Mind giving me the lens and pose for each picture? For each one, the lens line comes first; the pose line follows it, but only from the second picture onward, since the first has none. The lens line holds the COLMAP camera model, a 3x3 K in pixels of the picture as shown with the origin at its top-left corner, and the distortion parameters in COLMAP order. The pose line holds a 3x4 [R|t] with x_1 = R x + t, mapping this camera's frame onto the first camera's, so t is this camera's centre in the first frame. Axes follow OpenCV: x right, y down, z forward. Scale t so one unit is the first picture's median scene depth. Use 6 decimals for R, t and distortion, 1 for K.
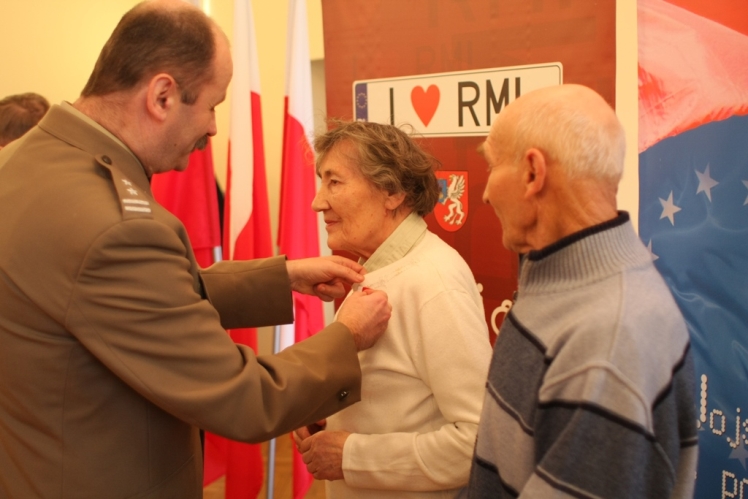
lens RADIAL K [[993.0, 0, 374.0], [0, 993.0, 249.5], [0, 0, 1]] dist [0.015693, -0.016581]
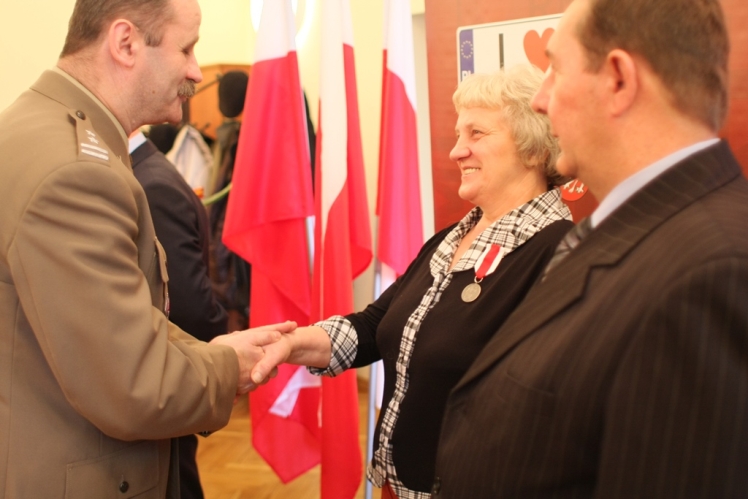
lens RADIAL K [[981.4, 0, 374.0], [0, 981.4, 249.5], [0, 0, 1]] dist [-0.025394, -0.035212]
pose [[0.992811, -0.000138, -0.119696, 0.010634], [0.004946, 0.999193, 0.039871, -0.010921], [0.119594, -0.040176, 0.992010, 0.146652]]
